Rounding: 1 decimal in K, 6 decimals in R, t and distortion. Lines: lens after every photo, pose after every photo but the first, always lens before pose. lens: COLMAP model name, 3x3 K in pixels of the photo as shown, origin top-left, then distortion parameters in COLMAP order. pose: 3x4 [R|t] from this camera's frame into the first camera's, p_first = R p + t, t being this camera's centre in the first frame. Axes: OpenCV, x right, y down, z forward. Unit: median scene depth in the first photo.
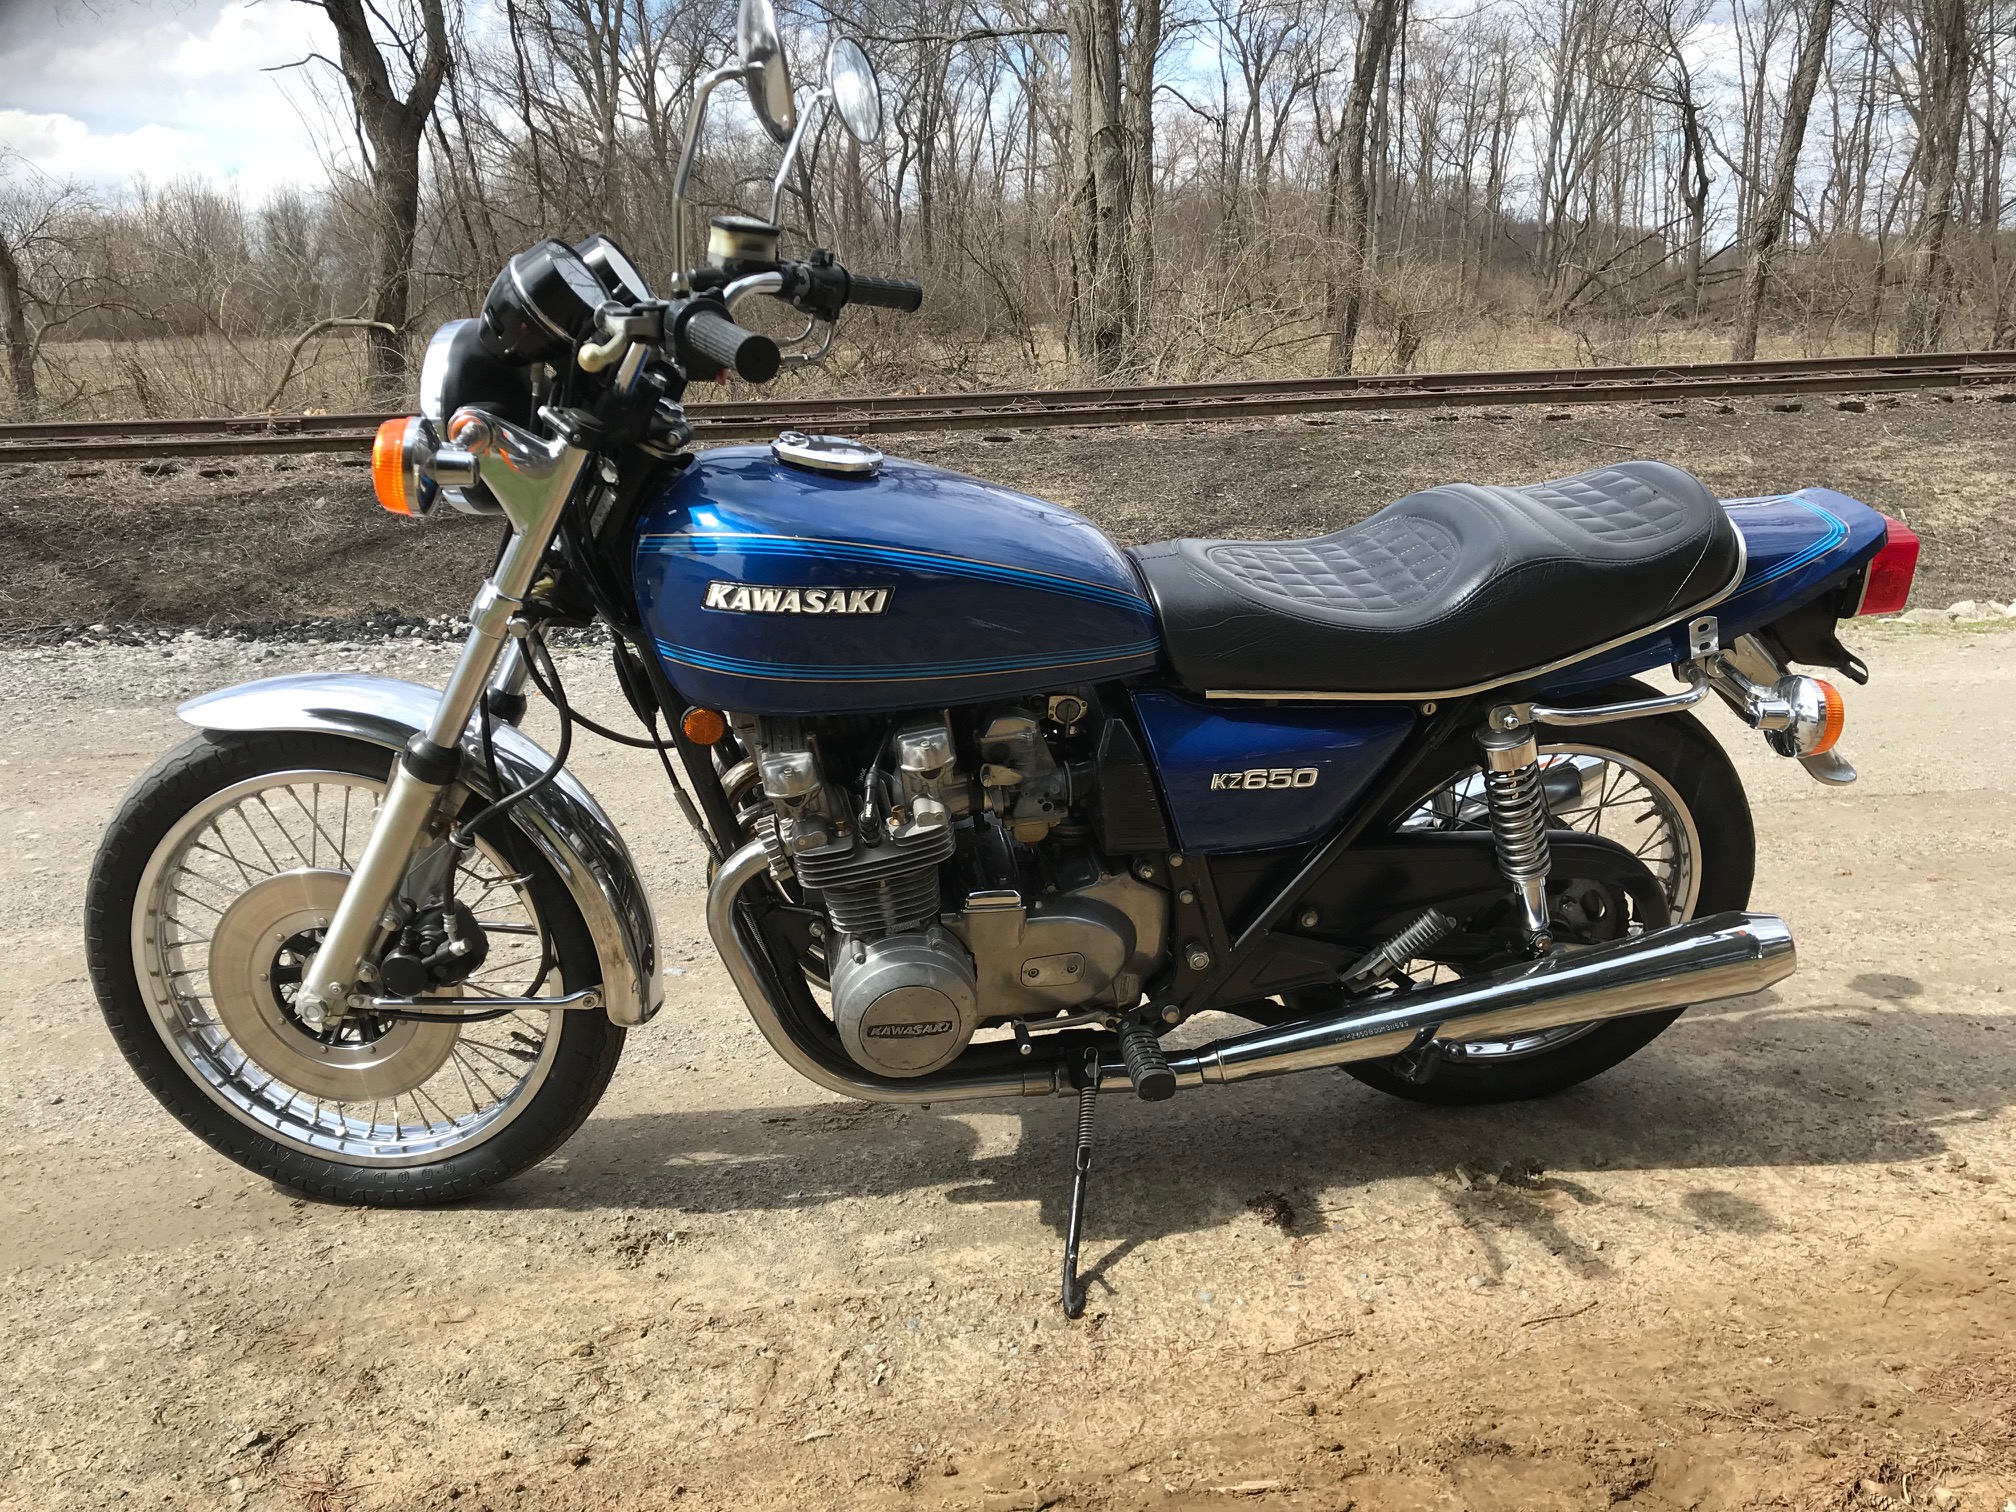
lens RADIAL K [[1697.1, 0, 964.9], [0, 1697.1, 746.6], [0, 0, 1]] dist [0.069738, -0.088982]
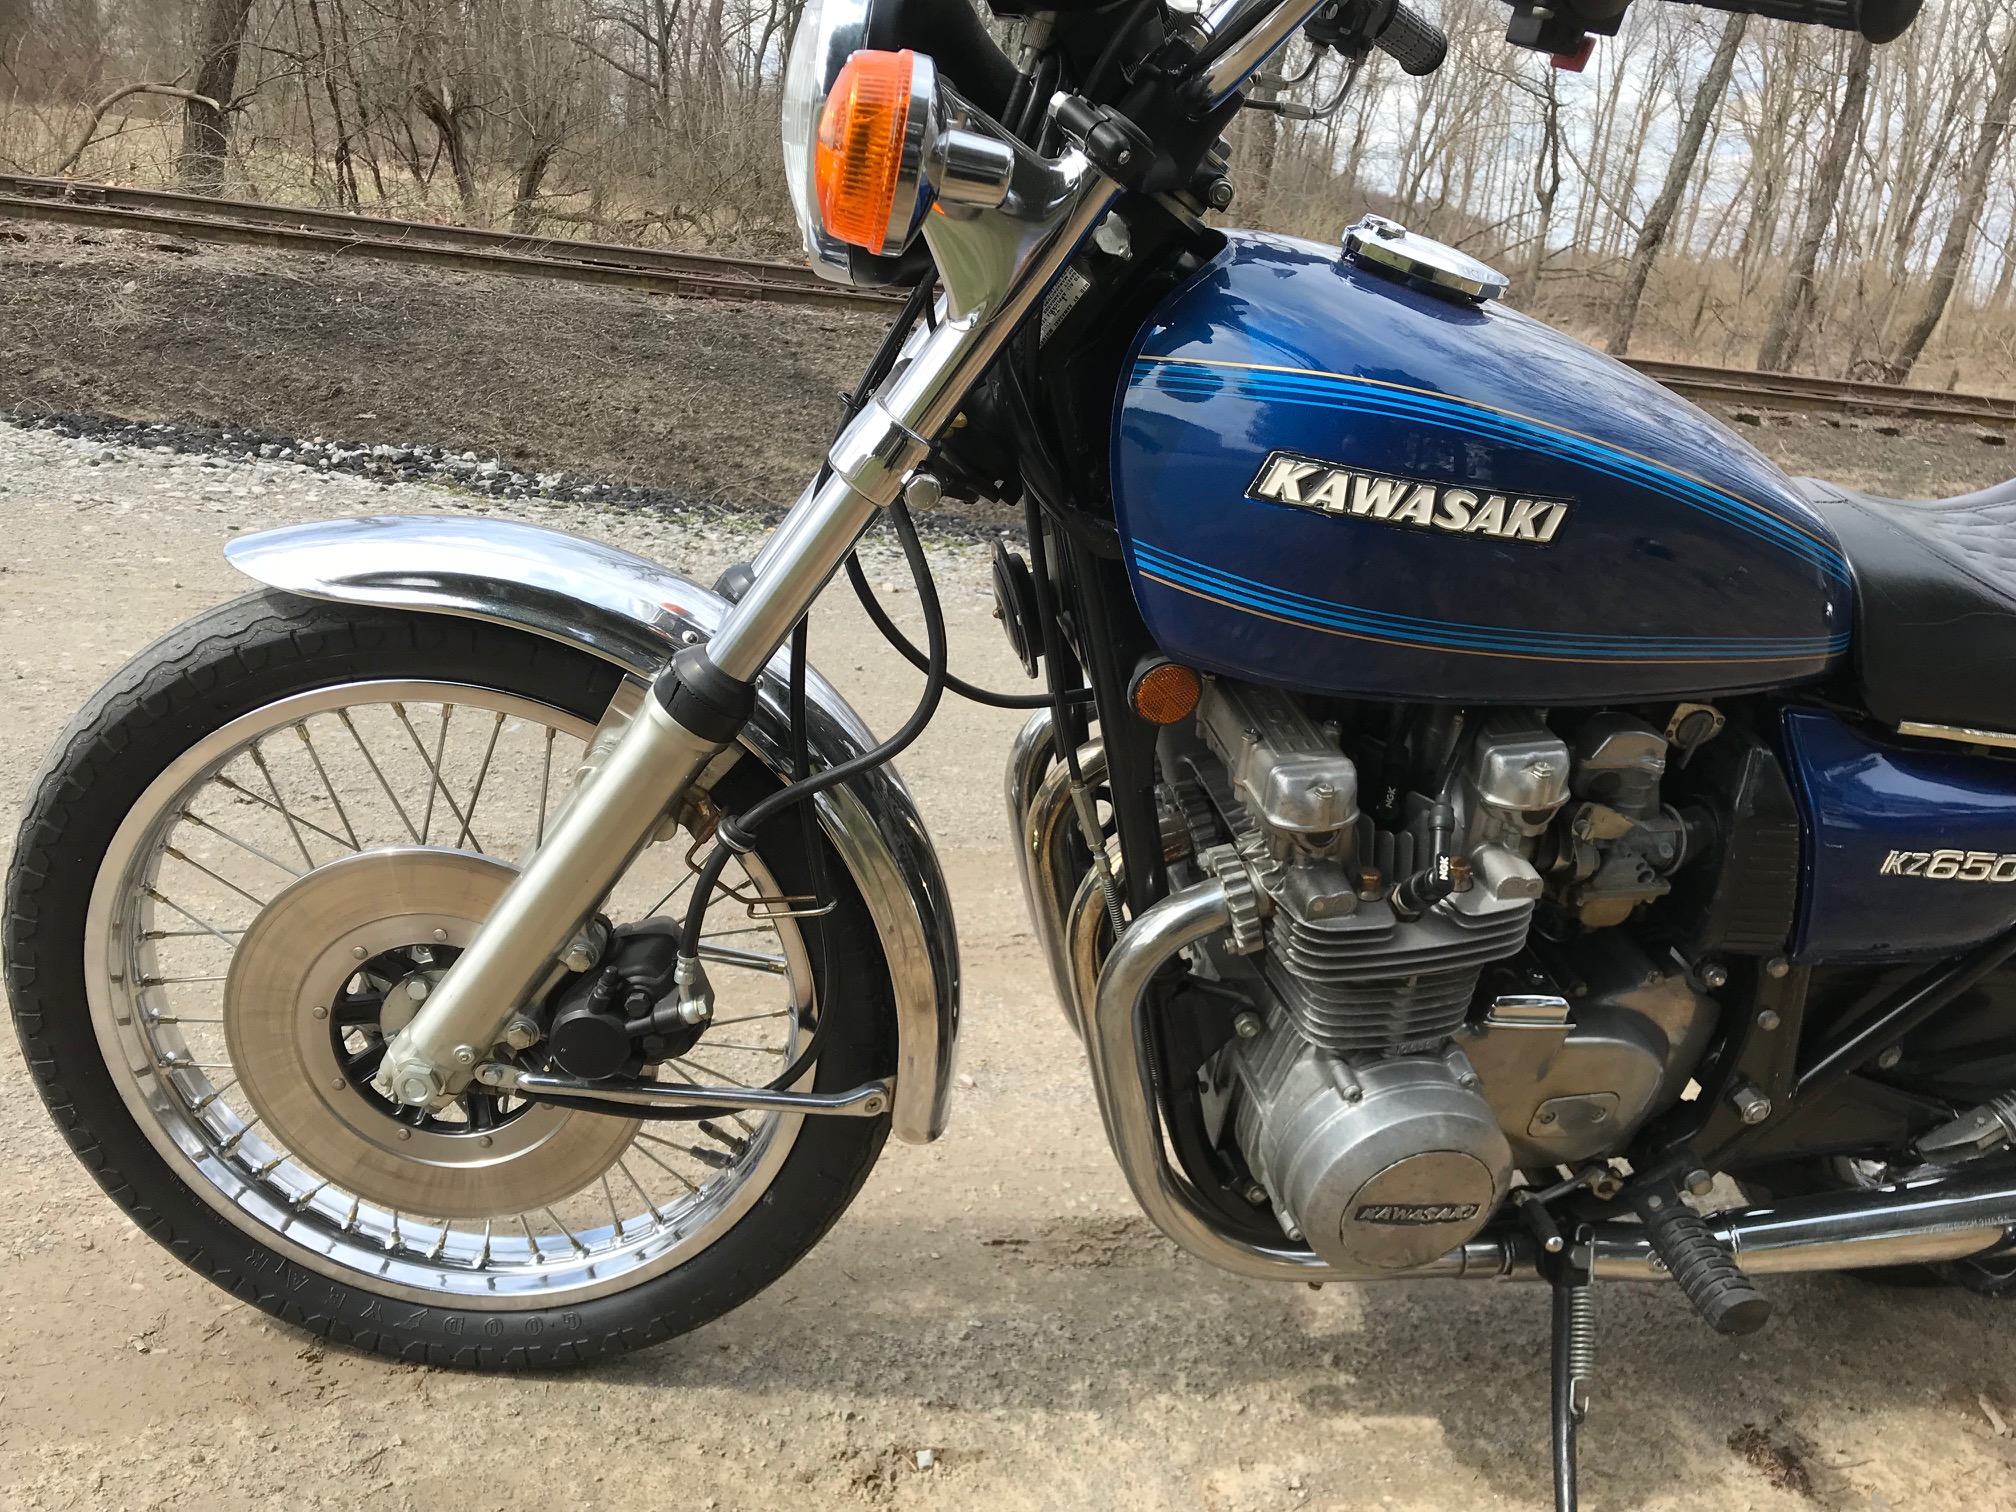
lens RADIAL K [[1695.9, 0, 982.1], [0, 1695.9, 767.0], [0, 0, 1]] dist [0.020167, 0.003597]
pose [[0.983979, 0.107601, 0.142149, -0.258102], [-0.116817, 0.991450, 0.058139, -0.011336], [-0.134678, -0.073813, 0.988136, 0.364261]]
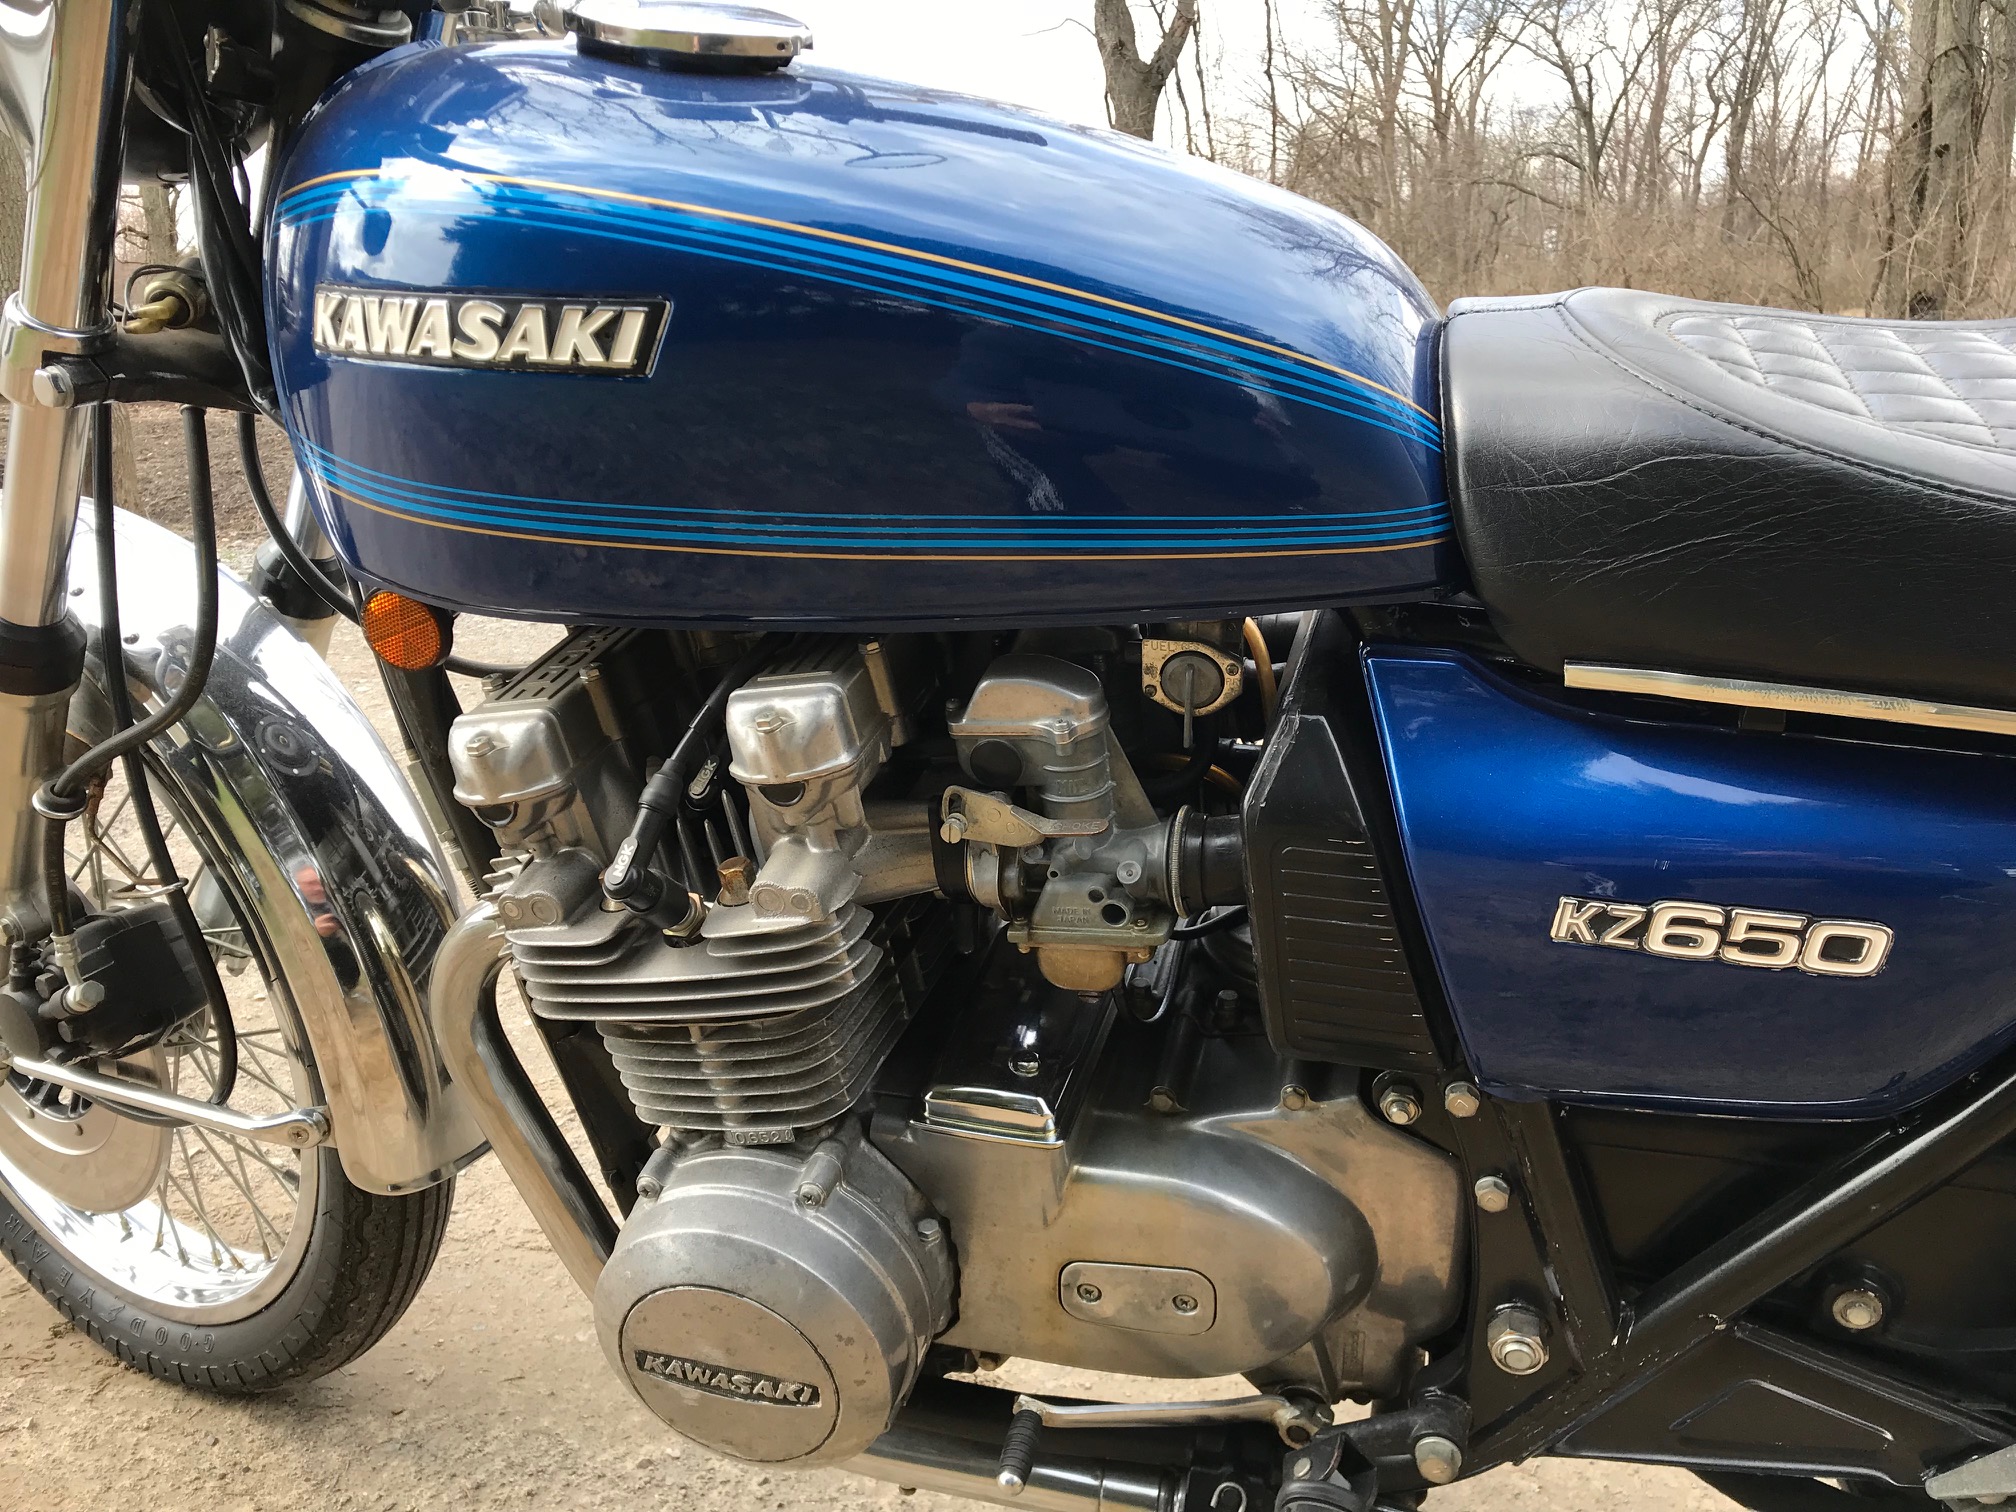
lens RADIAL K [[1697.1, 0, 964.9], [0, 1697.1, 746.6], [0, 0, 1]] dist [0.069738, -0.088982]
pose [[0.909426, 0.118533, -0.398615, 0.154386], [-0.116501, 0.992755, 0.029414, -0.010315], [0.399213, 0.019690, 0.916647, 0.549007]]
